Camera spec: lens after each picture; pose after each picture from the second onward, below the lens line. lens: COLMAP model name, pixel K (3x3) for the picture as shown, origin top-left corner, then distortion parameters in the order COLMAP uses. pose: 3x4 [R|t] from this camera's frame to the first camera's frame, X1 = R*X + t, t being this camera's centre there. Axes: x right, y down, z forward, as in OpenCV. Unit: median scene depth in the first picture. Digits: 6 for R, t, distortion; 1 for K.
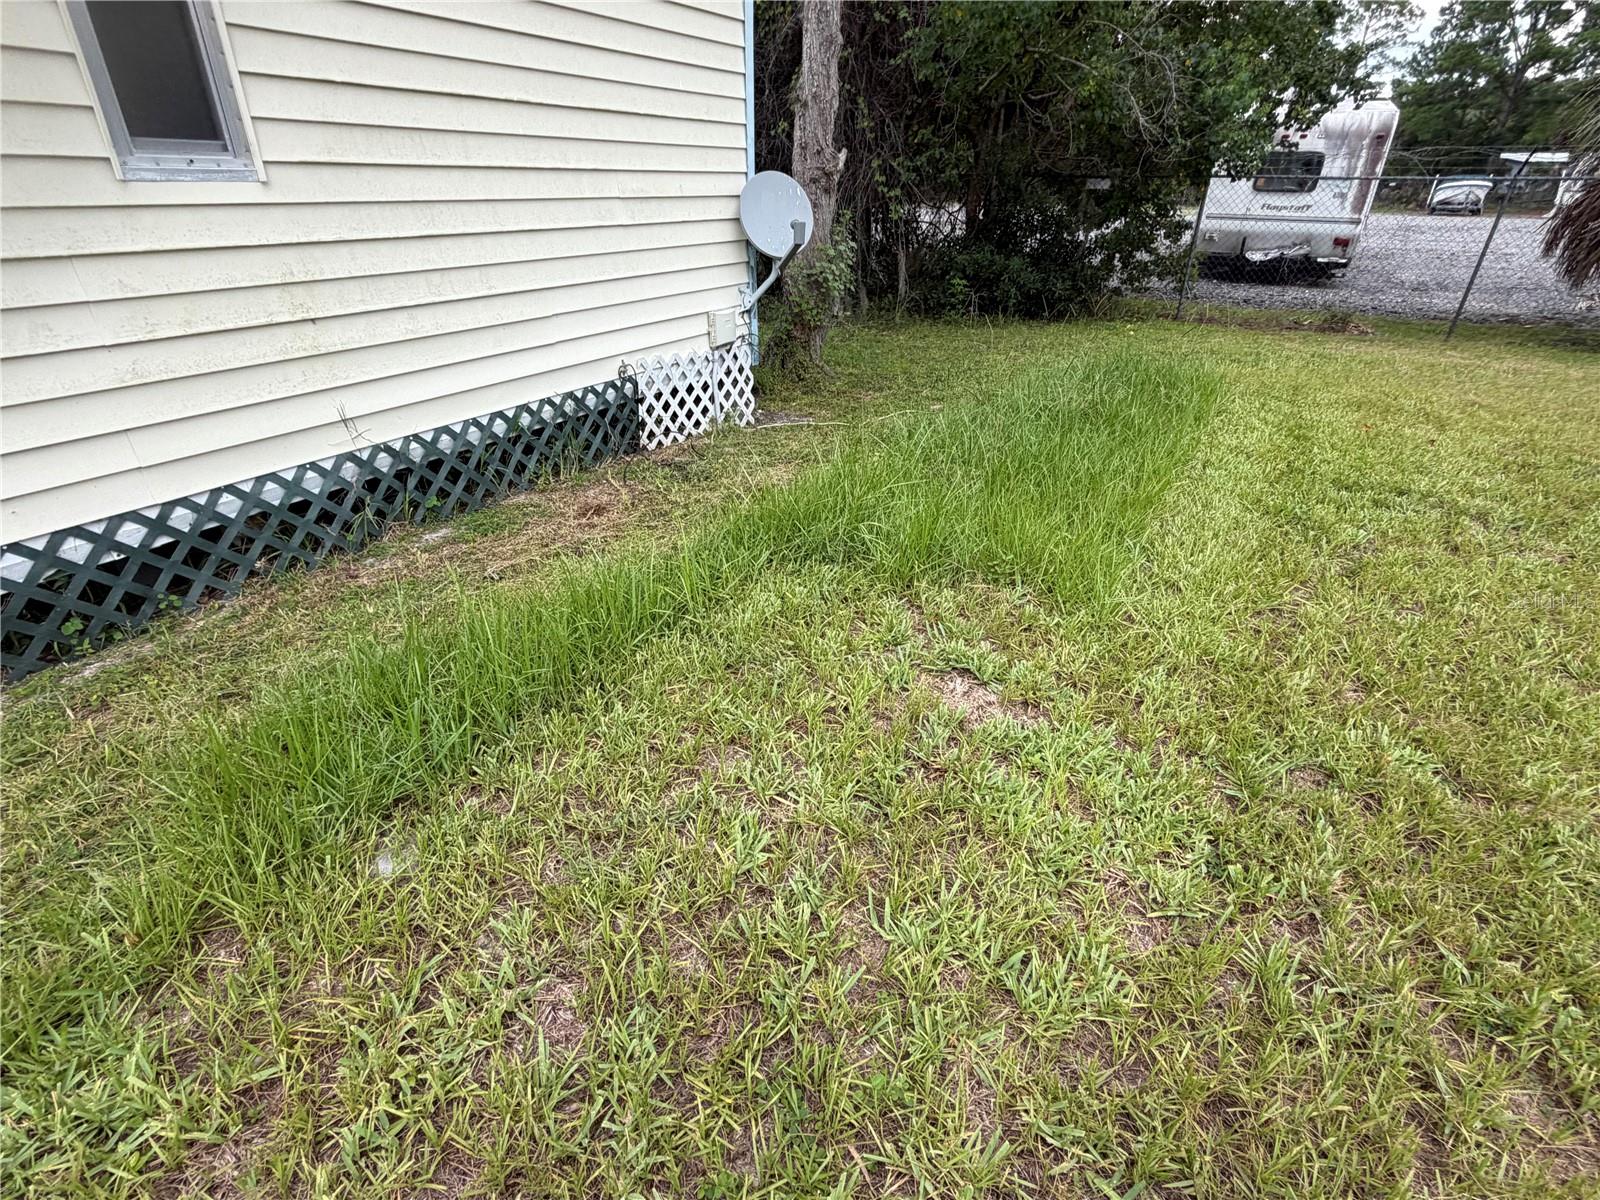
lens RADIAL K [[796.3, 0, 805.3], [0, 796.3, 594.0], [0, 0, 1]] dist [0.002567, -0.000626]
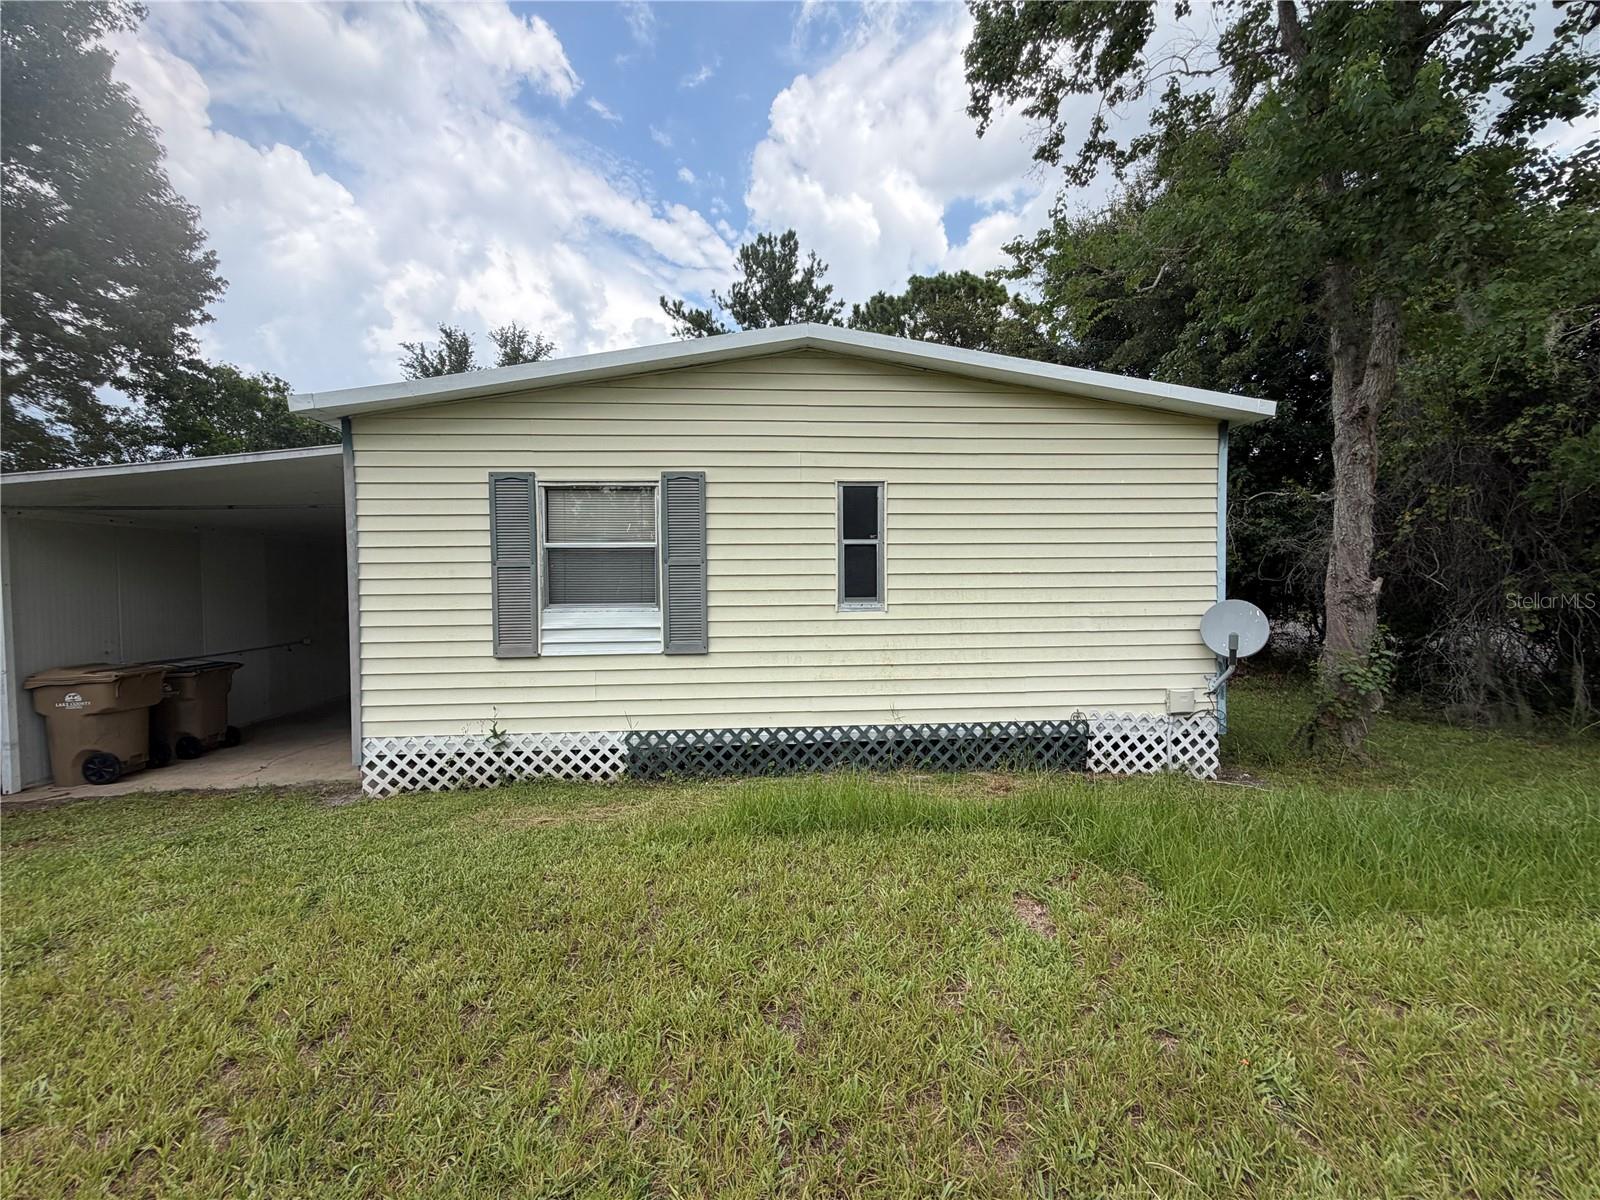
lens RADIAL K [[650.3, 0, 804.0], [0, 650.3, 596.4], [0, 0, 1]] dist [0.002372, 0.000273]
pose [[0.566941, -0.001803, -0.823756, 0.502305], [-0.366575, 0.894975, -0.254250, 0.029025], [0.737699, 0.446114, 0.506737, -0.139232]]
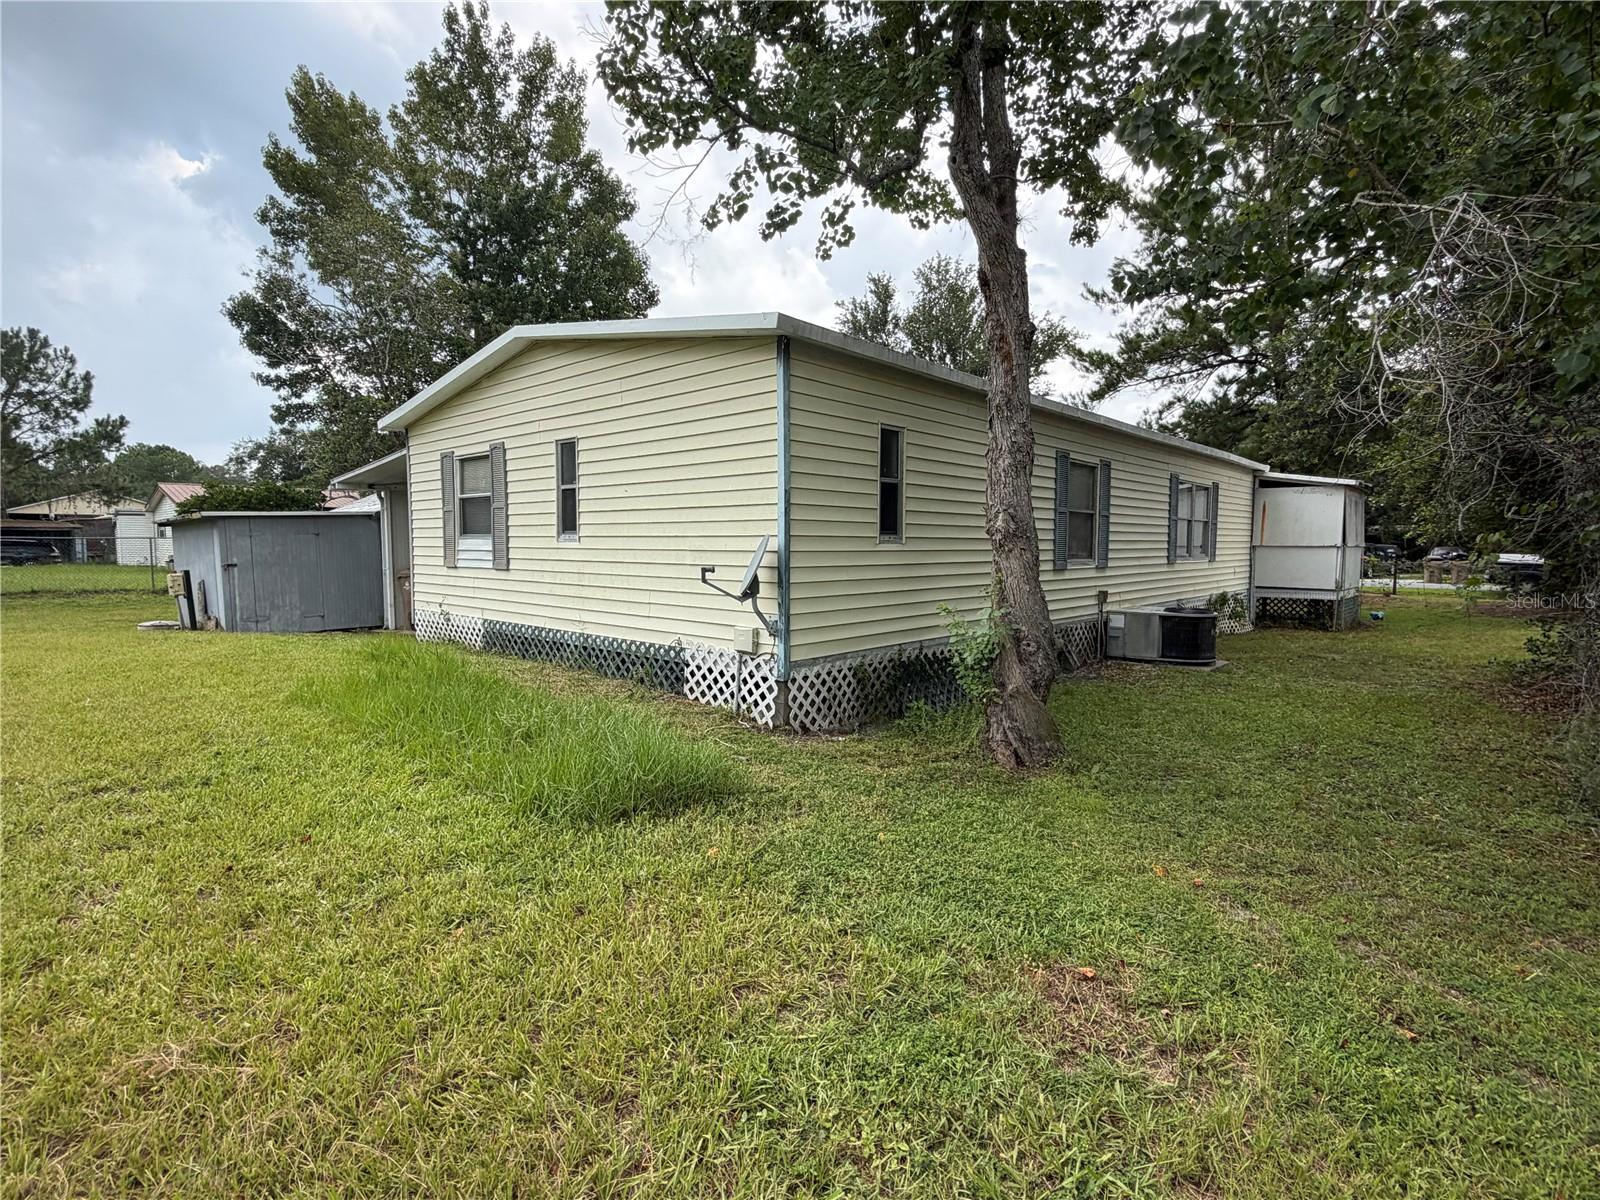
lens RADIAL K [[796.3, 0, 800.8], [0, 796.3, 598.8], [0, 0, 1]] dist [0.002567, -0.000626]
pose [[-0.213757, 0.063220, -0.974839, 1.287474], [-0.452189, 0.878155, 0.156104, -0.713560], [0.865929, 0.474180, -0.159124, 1.397582]]
